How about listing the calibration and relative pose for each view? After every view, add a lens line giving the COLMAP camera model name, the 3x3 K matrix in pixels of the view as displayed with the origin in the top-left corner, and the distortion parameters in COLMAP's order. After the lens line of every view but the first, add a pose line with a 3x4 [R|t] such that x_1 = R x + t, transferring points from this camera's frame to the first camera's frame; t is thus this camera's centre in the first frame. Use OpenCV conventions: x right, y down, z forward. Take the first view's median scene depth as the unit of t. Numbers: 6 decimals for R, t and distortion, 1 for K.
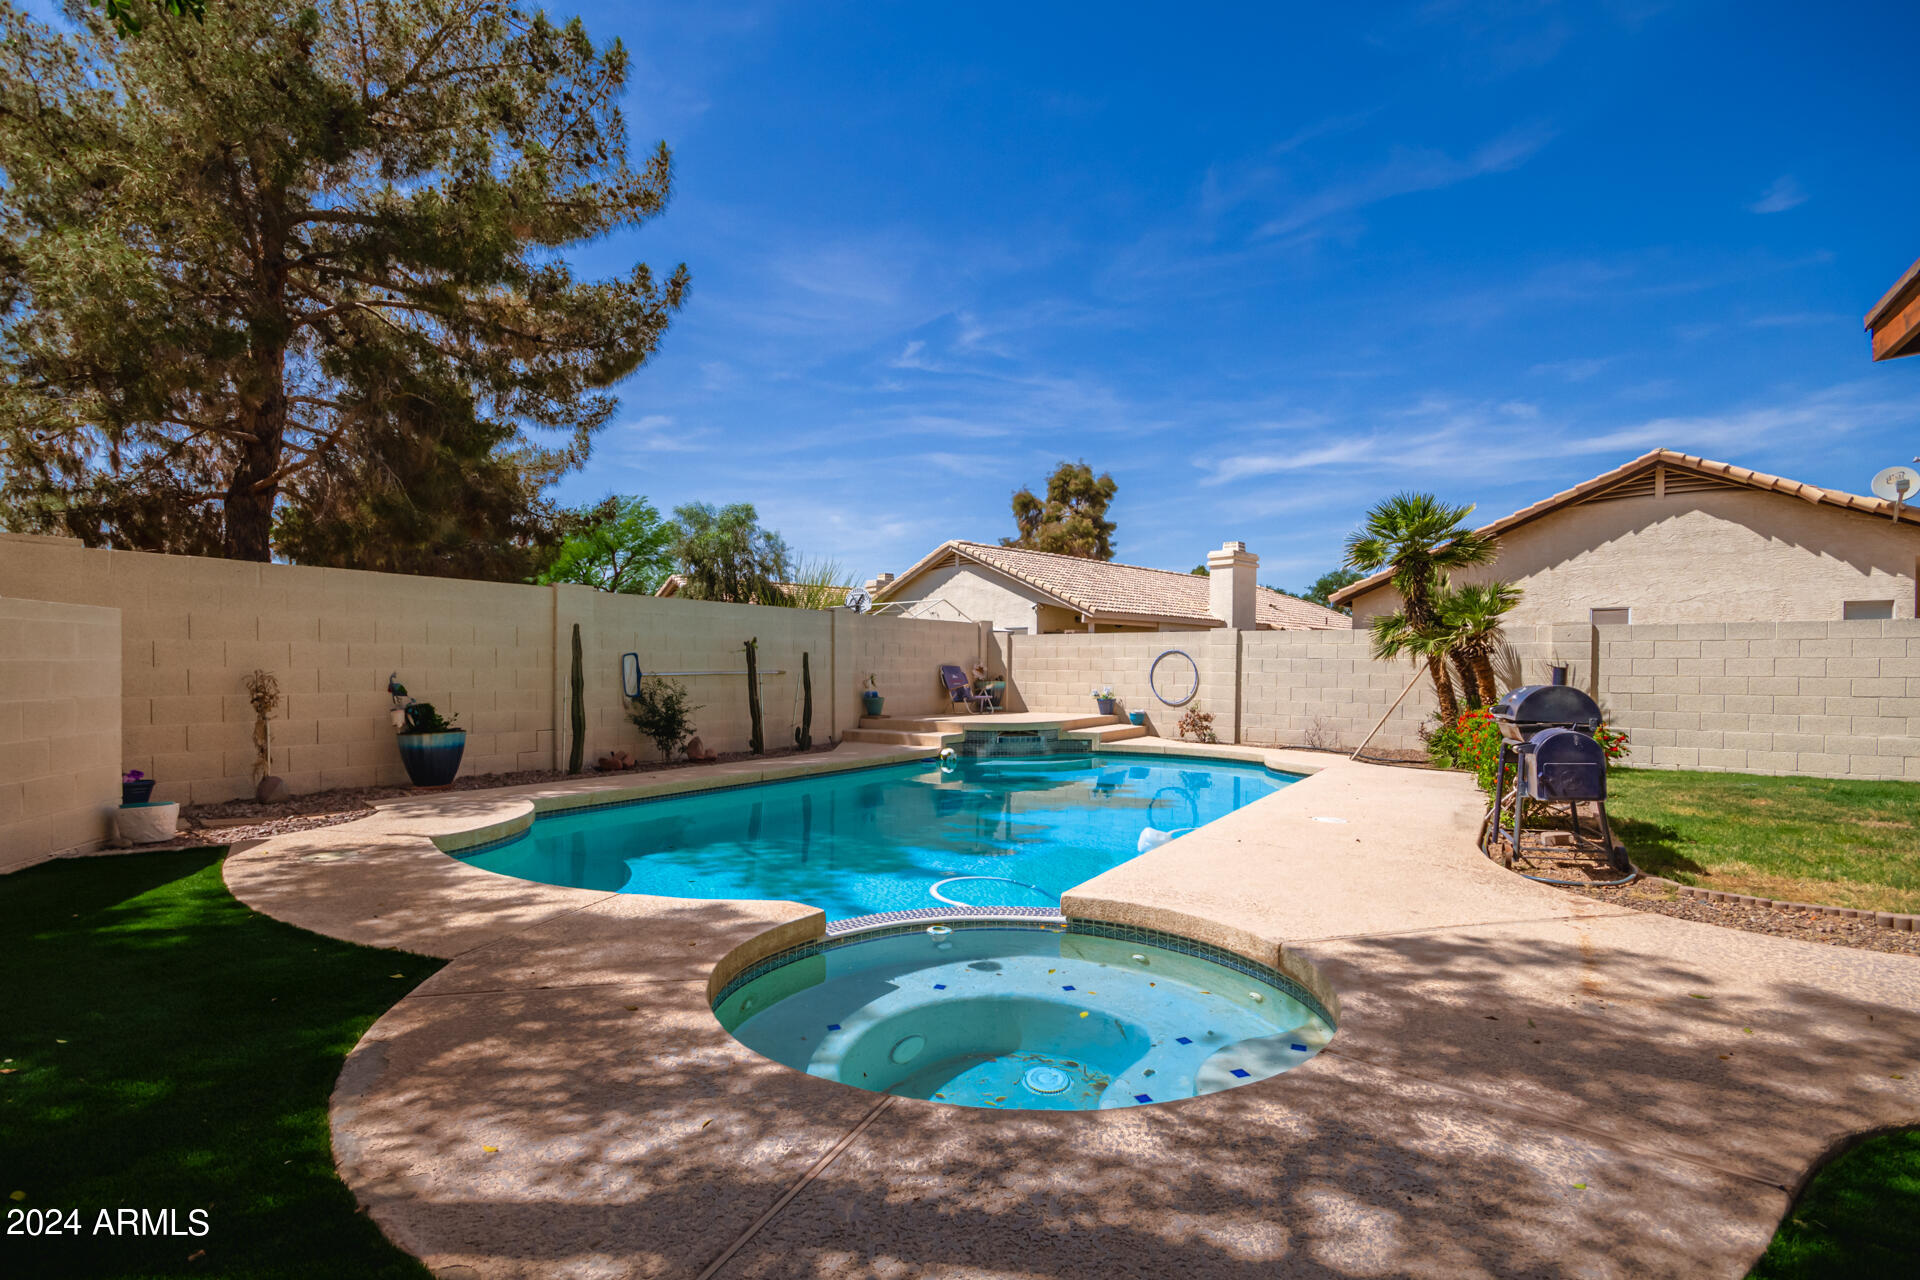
lens RADIAL K [[900.9, 0, 957.4], [0, 900.9, 673.3], [0, 0, 1]] dist [0.002388, -0.010800]
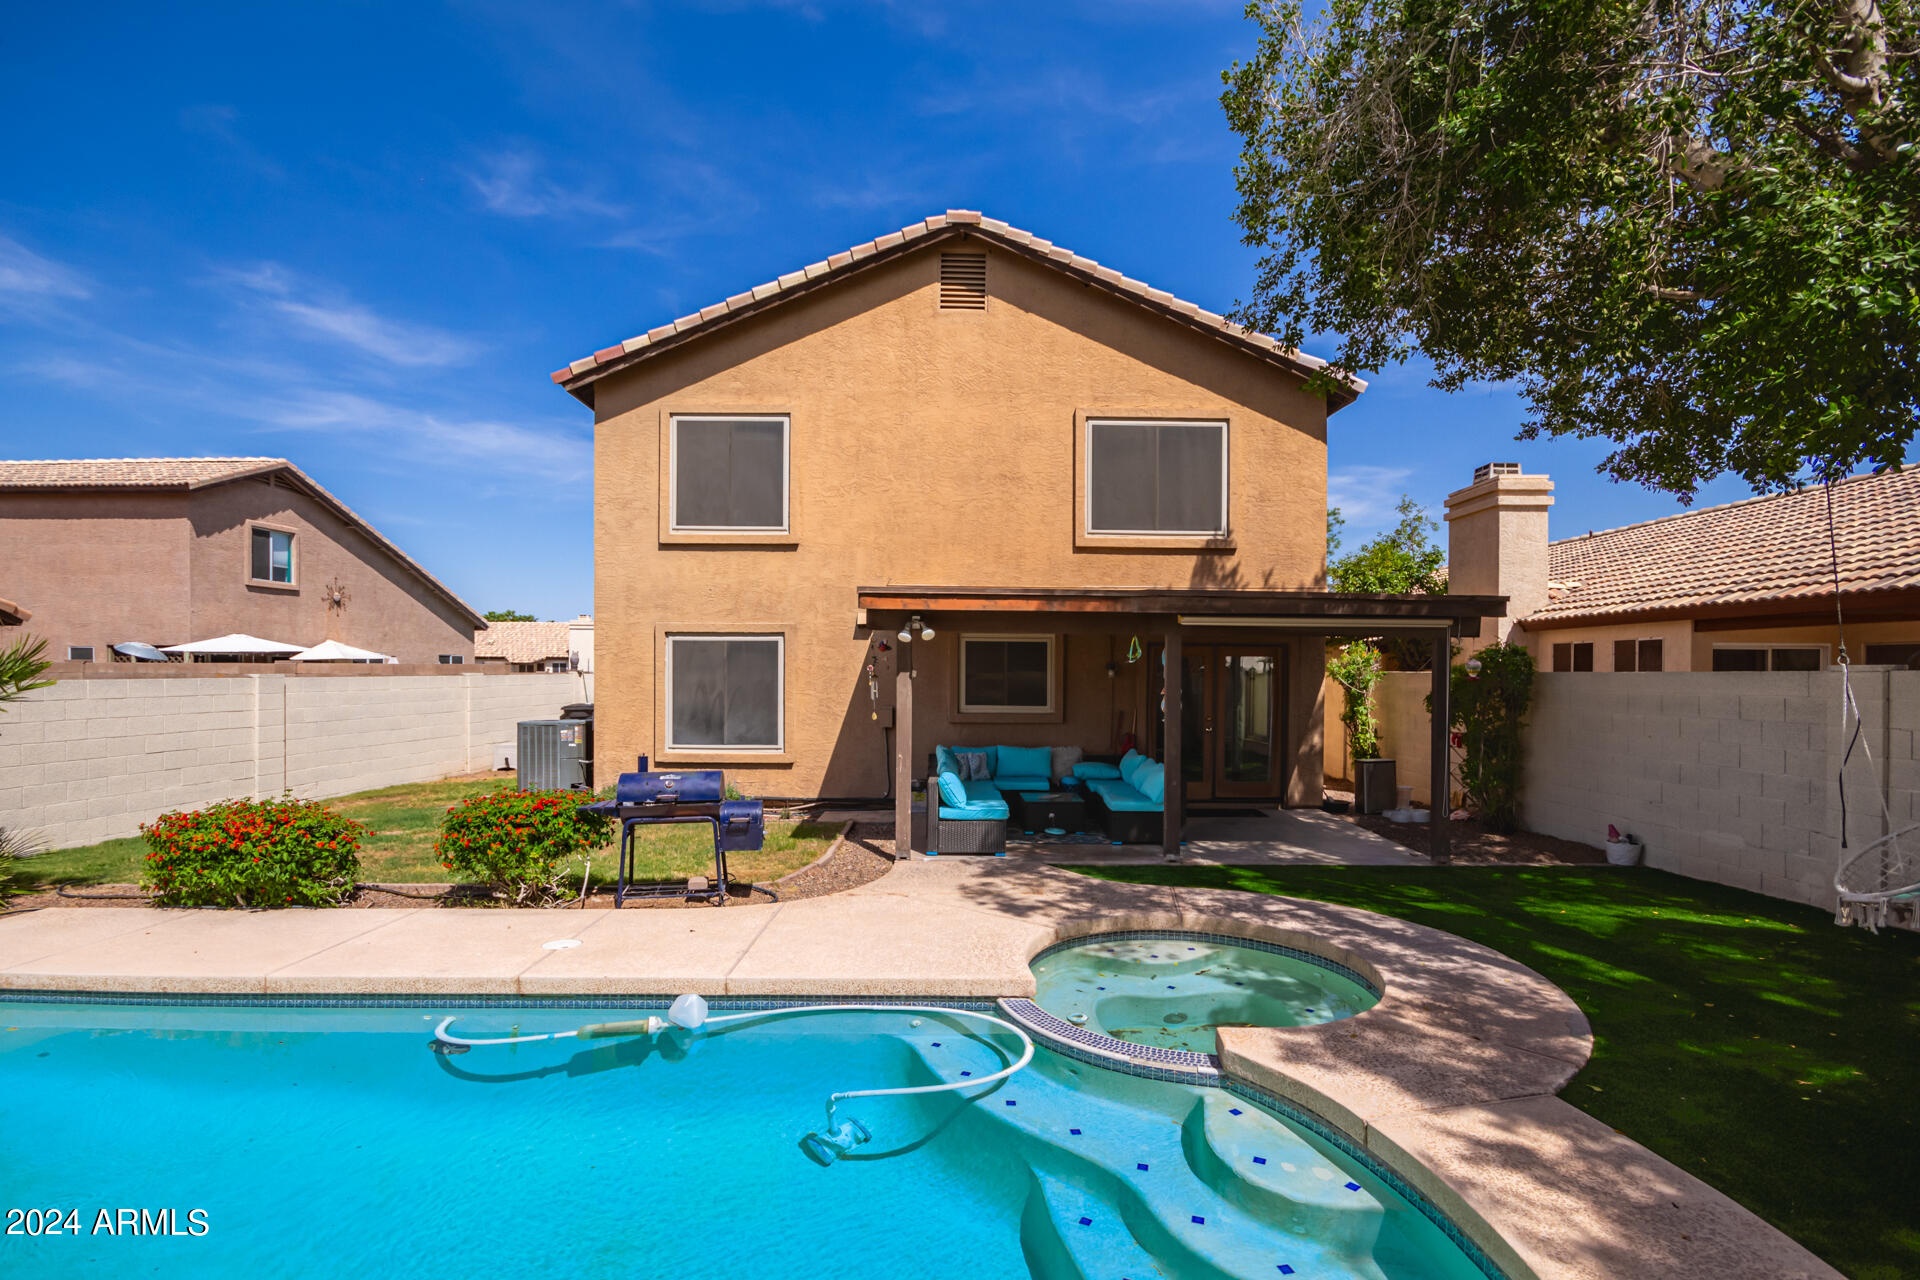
lens RADIAL K [[907.6, 0, 954.5], [0, 907.6, 671.7], [0, 0, 1]] dist [0.000276, 0.000222]
pose [[-0.544382, -0.013348, 0.838731, -0.288567], [-0.005481, 0.999909, 0.012356, -0.064186], [-0.838819, 0.002130, -0.544406, 0.588668]]
